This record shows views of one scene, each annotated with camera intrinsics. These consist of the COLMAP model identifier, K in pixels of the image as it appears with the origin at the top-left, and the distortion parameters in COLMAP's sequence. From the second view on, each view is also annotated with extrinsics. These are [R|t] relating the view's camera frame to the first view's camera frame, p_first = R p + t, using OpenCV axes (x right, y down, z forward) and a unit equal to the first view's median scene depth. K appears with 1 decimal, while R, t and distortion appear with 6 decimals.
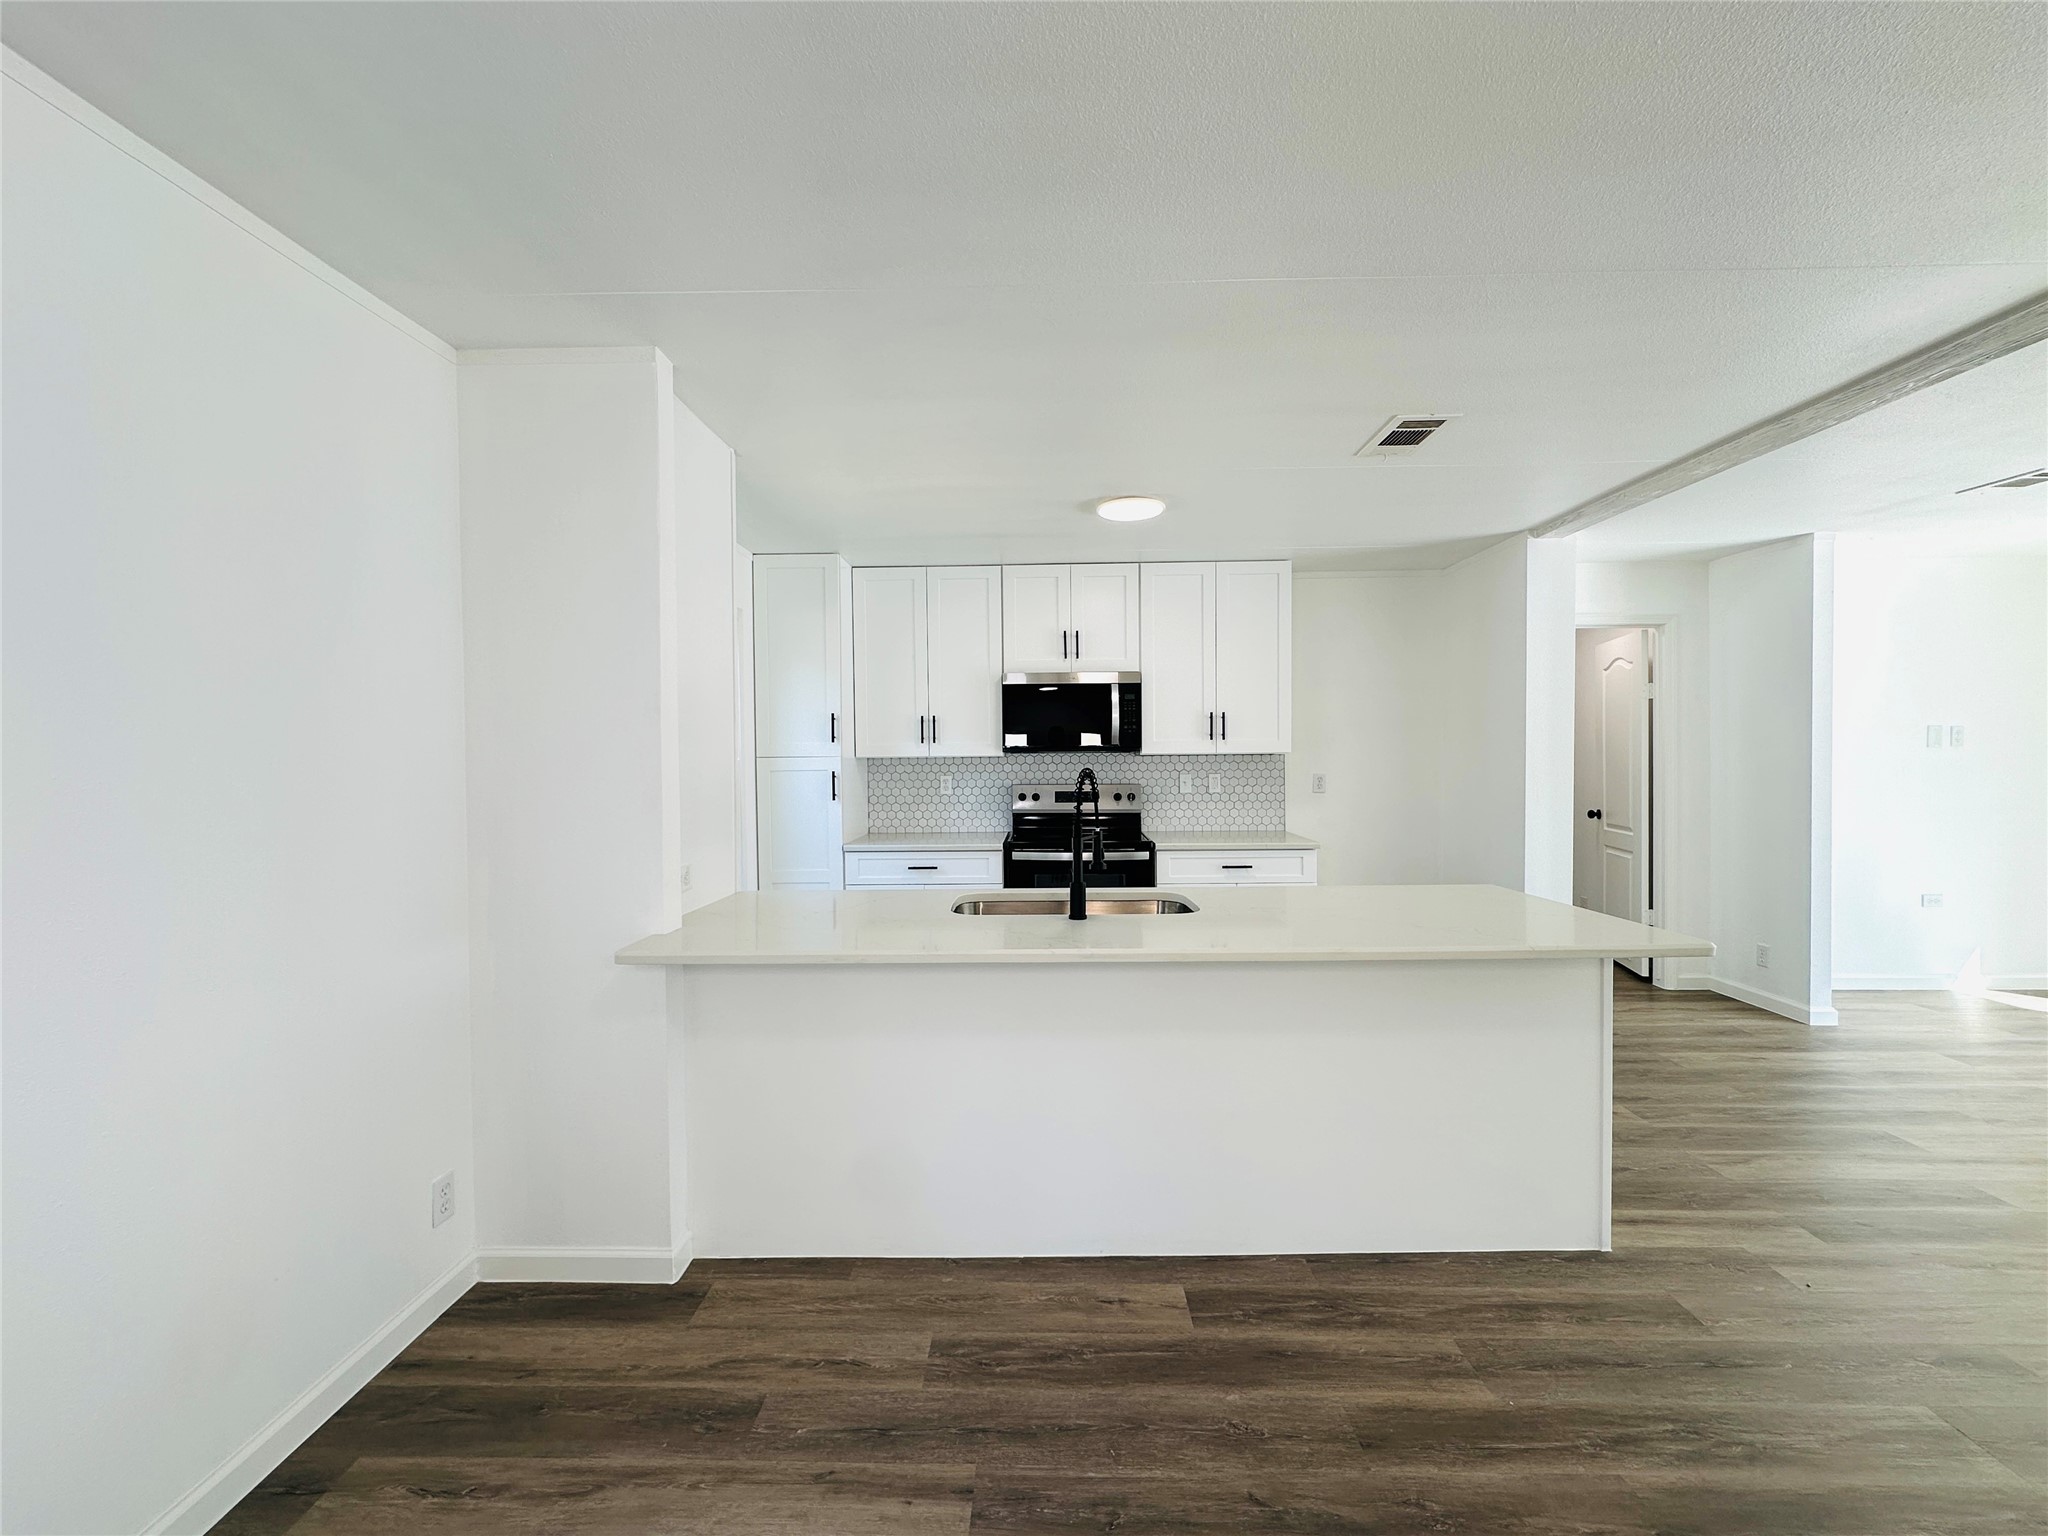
lens RADIAL K [[810.0, 0, 1023.7], [0, 810.0, 778.5], [0, 0, 1]] dist [-0.002451, -0.000057]
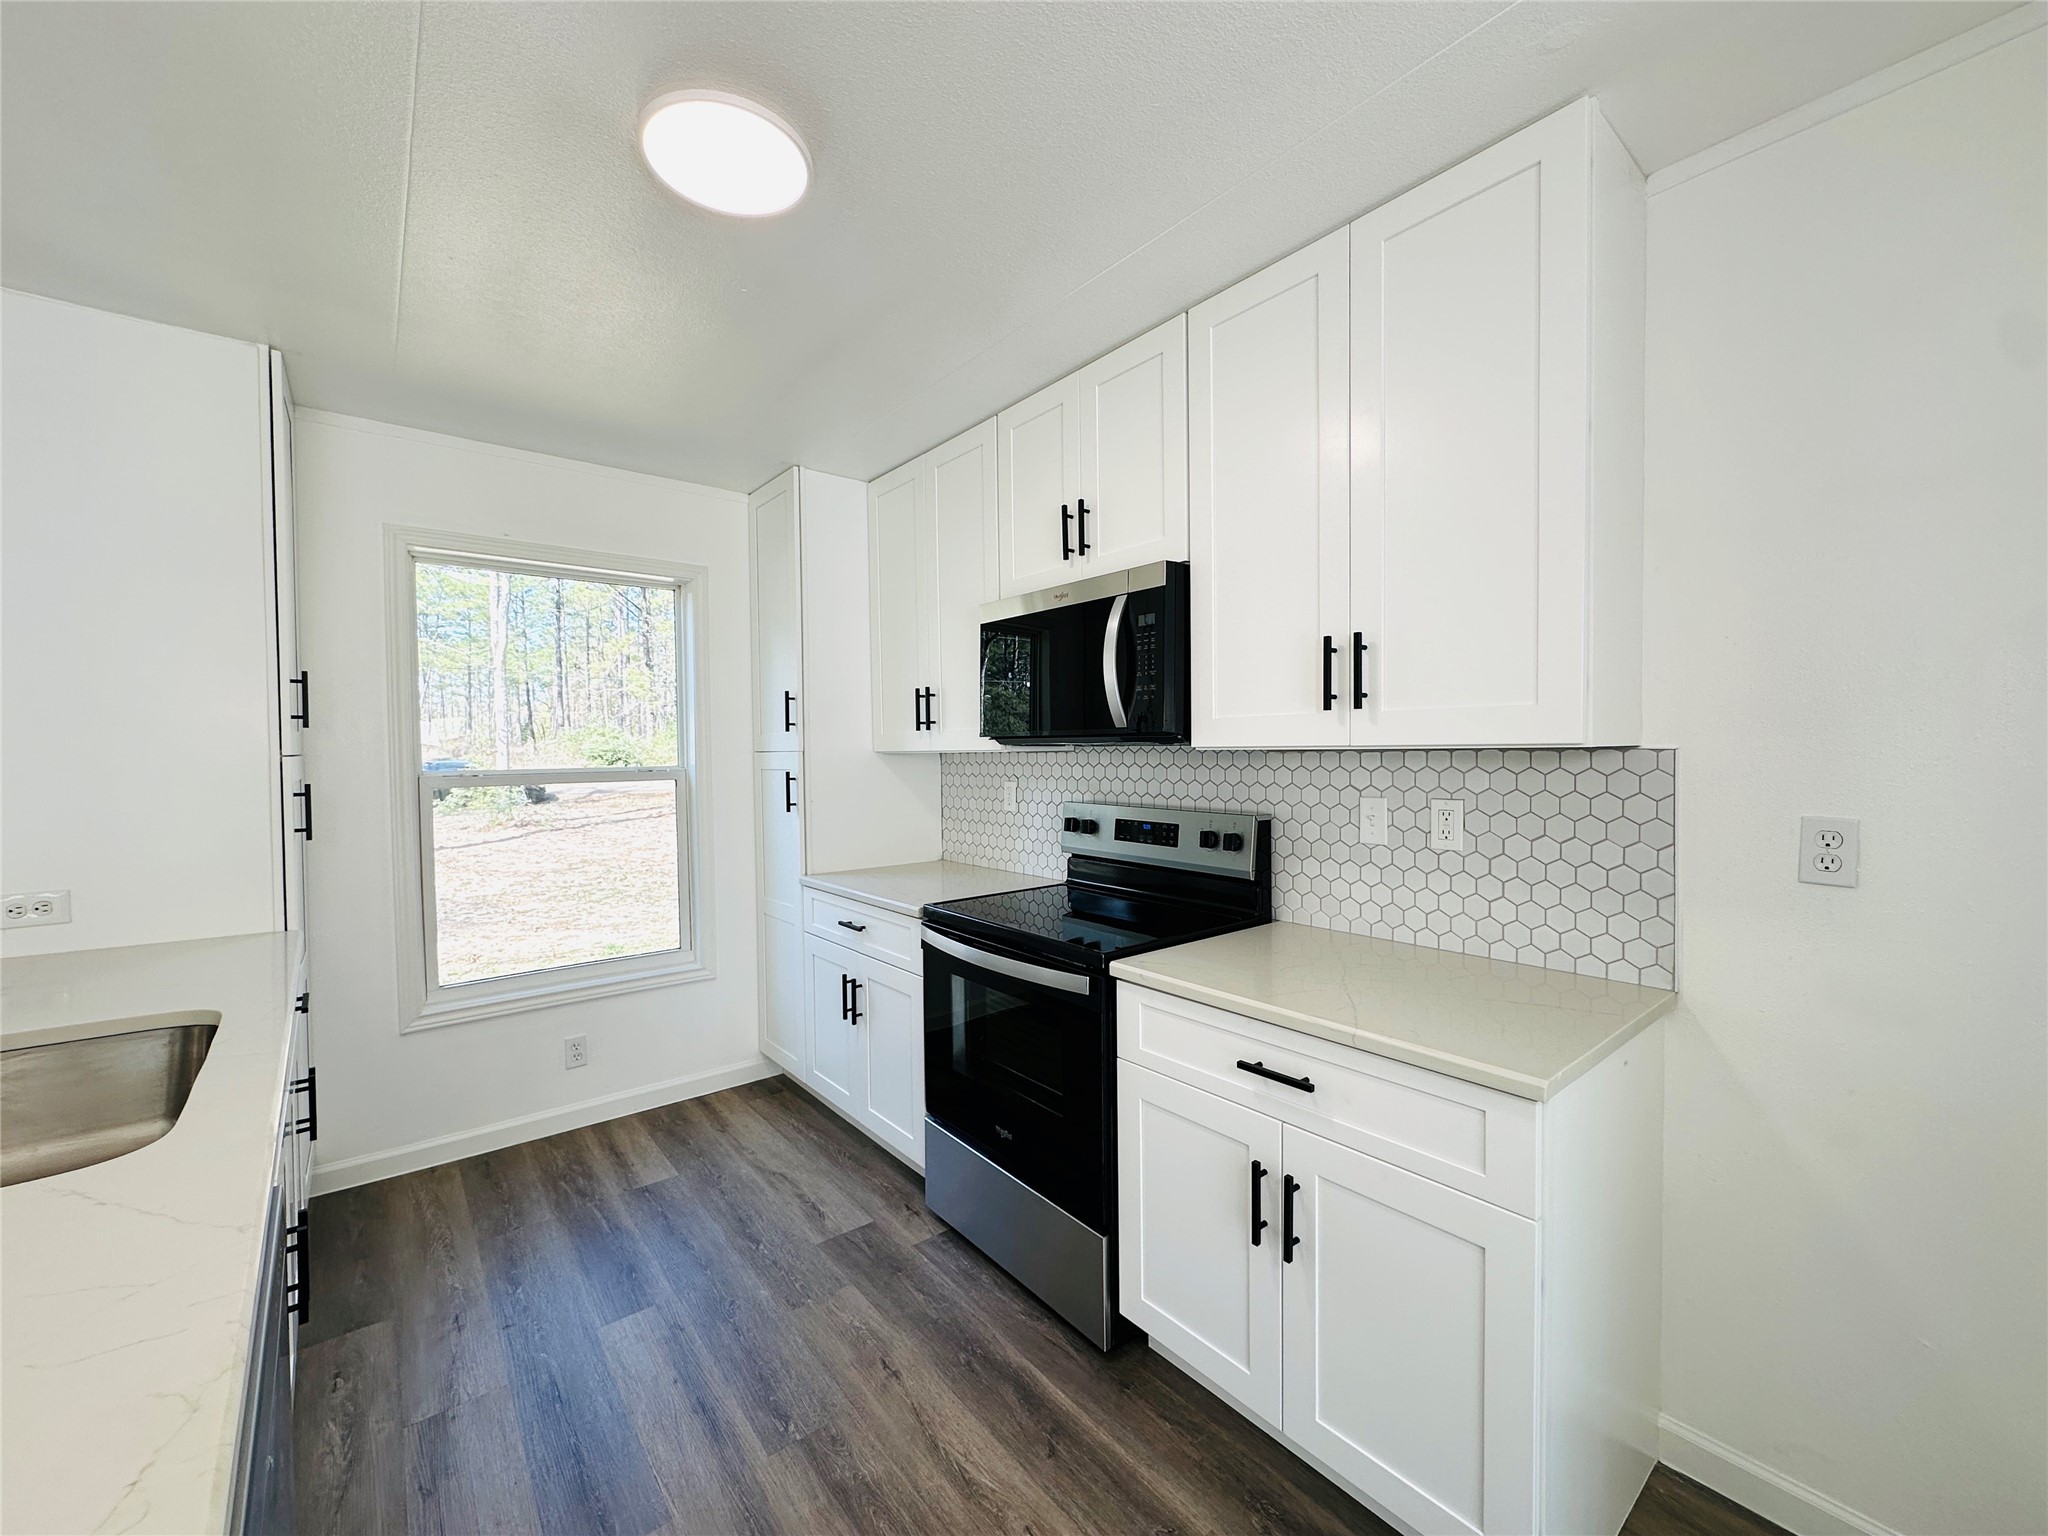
lens RADIAL K [[814.8, 0, 1026.0], [0, 814.8, 771.2], [0, 0, 1]] dist [-0.003933, 0.000322]
pose [[0.653882, 0.023312, -0.756237, 0.412775], [-0.022355, 0.999684, 0.011487, -0.020314], [0.756266, 0.009394, 0.654197, 0.628846]]
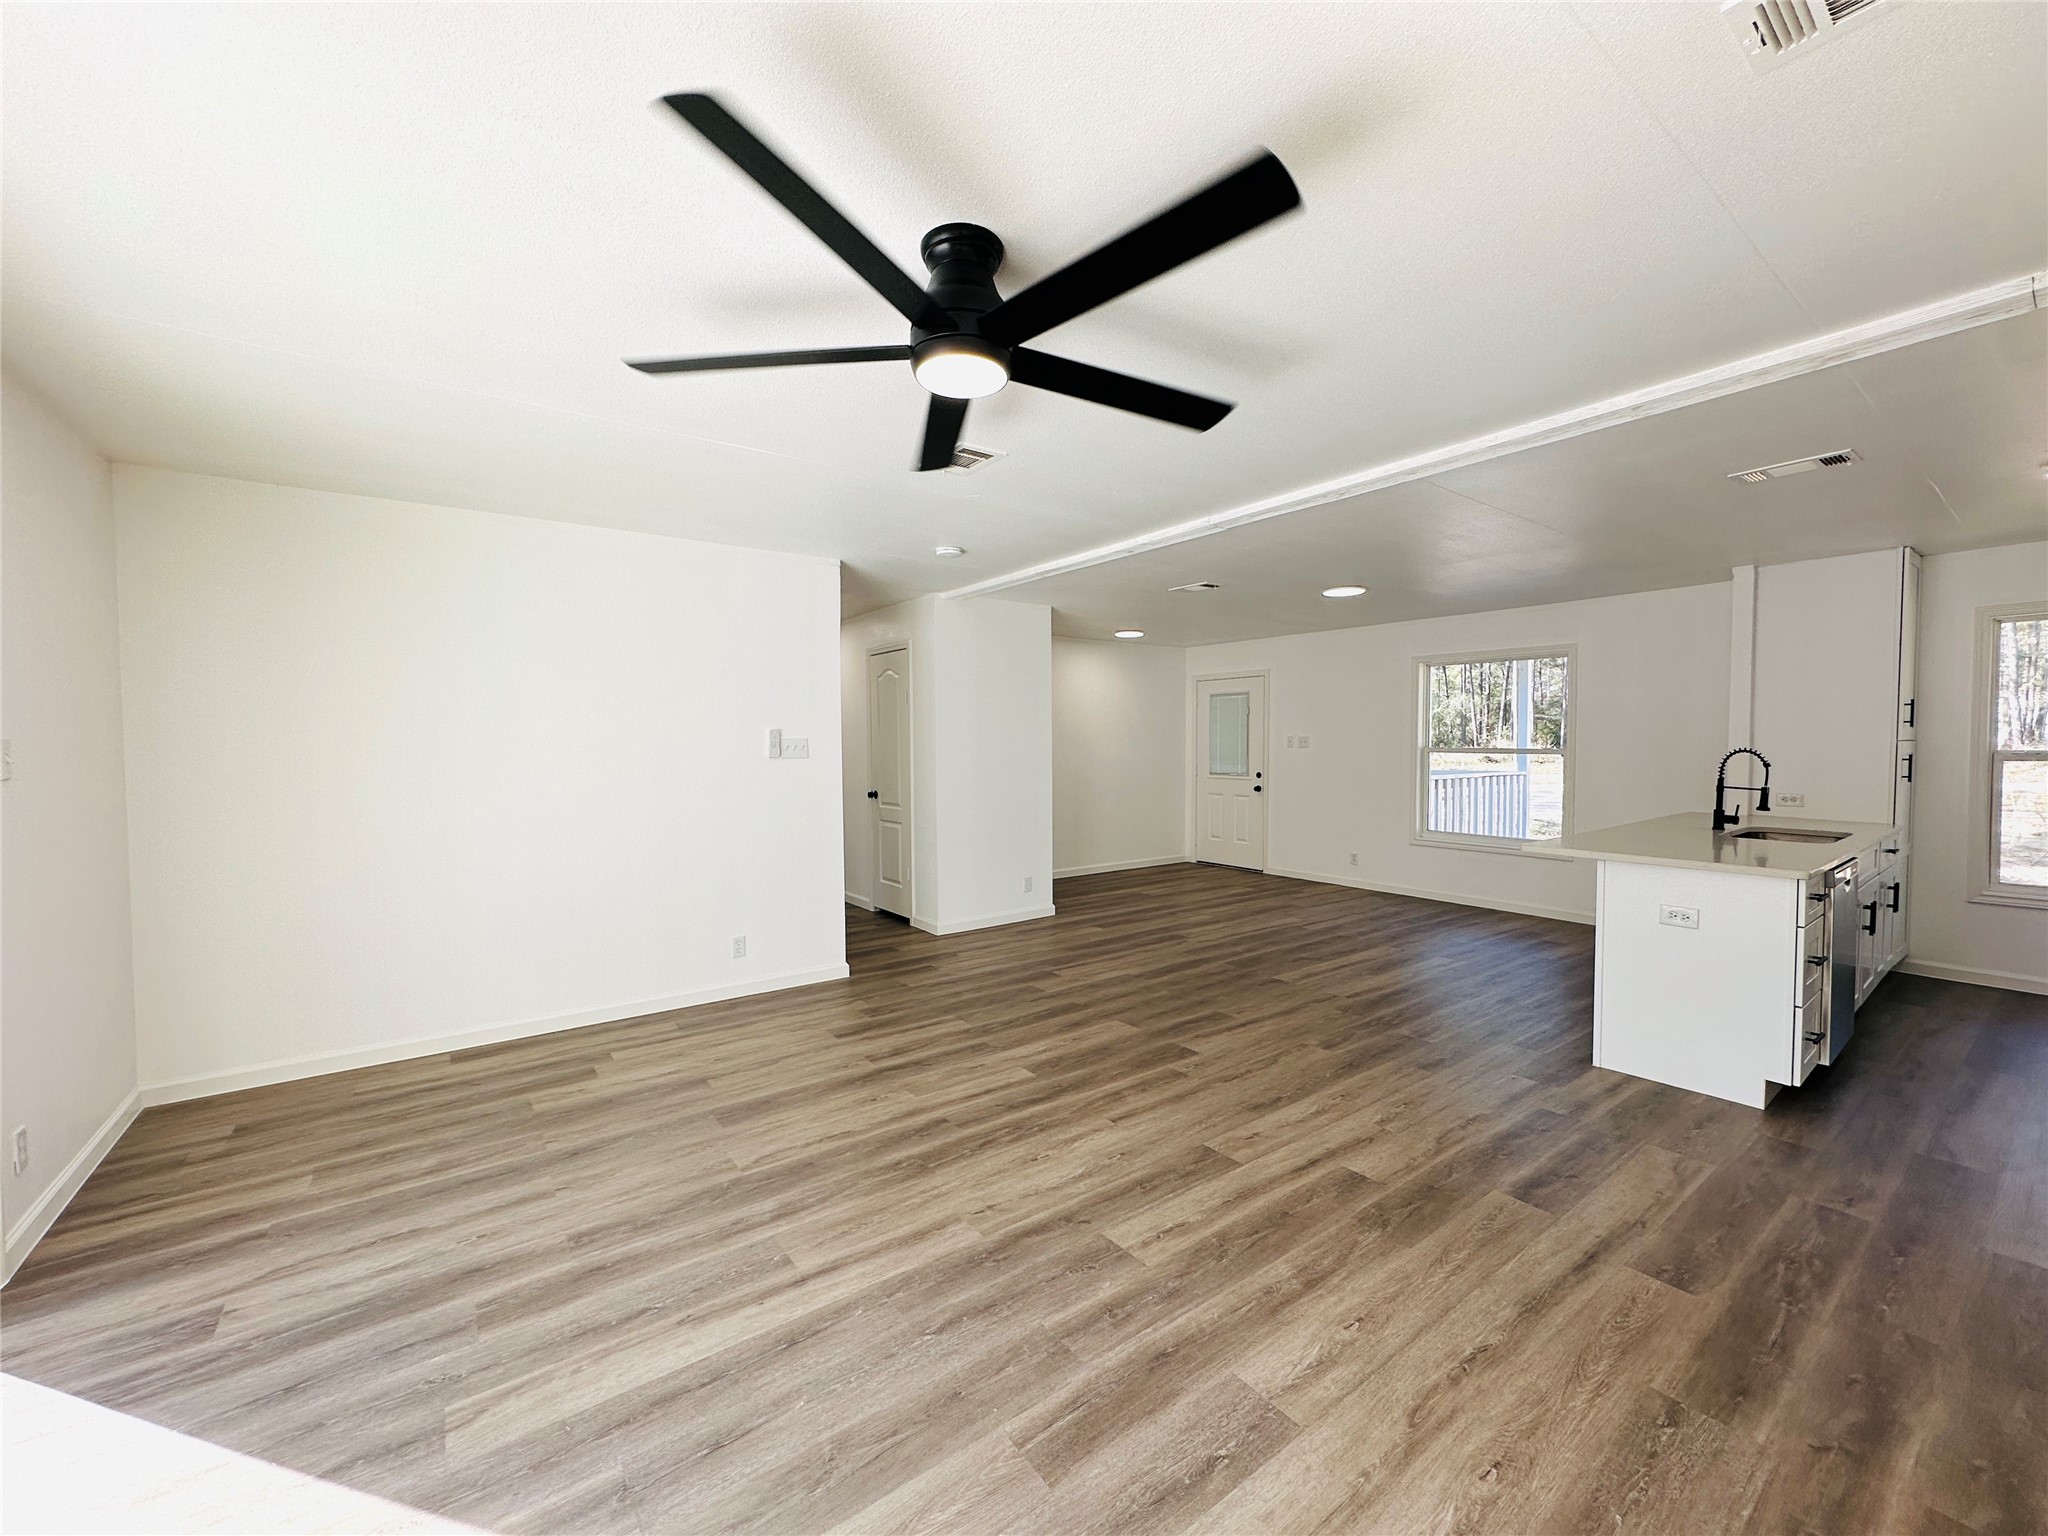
lens RADIAL K [[814.8, 0, 1026.0], [0, 814.8, 771.2], [0, 0, 1]] dist [-0.003933, 0.000322]
pose [[-0.786790, 0.031436, -0.616420, 1.209168], [-0.009952, 0.997926, 0.063595, -0.029118], [0.617141, 0.056170, -0.784845, 0.731707]]
